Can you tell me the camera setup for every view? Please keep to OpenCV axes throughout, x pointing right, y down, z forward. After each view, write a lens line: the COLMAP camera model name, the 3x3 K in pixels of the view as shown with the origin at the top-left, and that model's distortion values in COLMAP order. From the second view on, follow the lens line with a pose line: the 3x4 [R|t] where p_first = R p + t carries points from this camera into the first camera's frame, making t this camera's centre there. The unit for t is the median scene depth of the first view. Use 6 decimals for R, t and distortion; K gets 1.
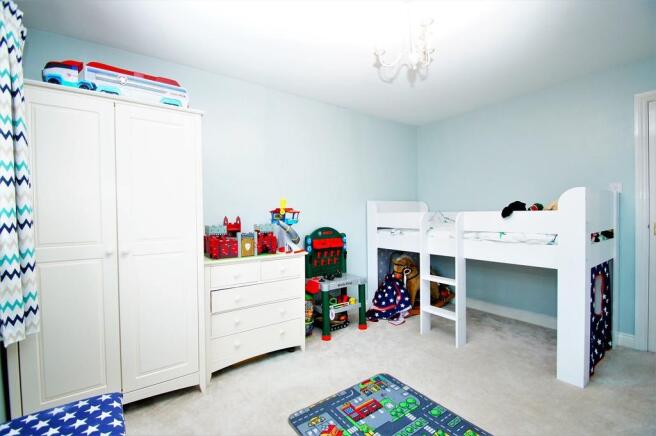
lens RADIAL K [[285.4, 0, 328.0], [0, 285.4, 218.0], [0, 0, 1]] dist [-0.000040, -0.000287]
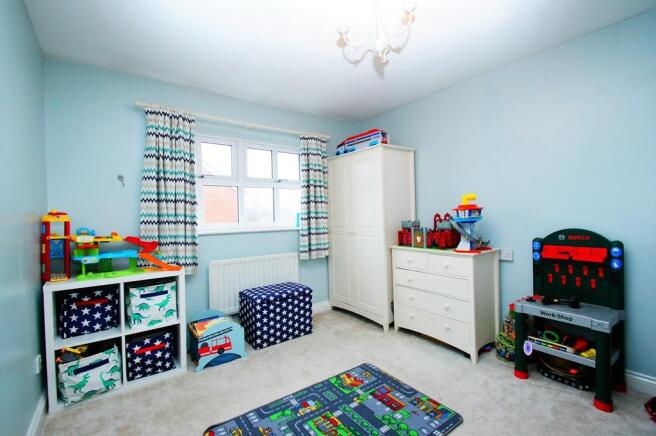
lens RADIAL K [[285.4, 0, 328.0], [0, 285.4, 218.0], [0, 0, 1]] dist [-0.000040, -0.000287]
pose [[0.029470, 0.021944, -0.999325, 0.918259], [0.008707, 0.999715, 0.022210, -0.018470], [0.999528, -0.009355, 0.029271, 0.598639]]
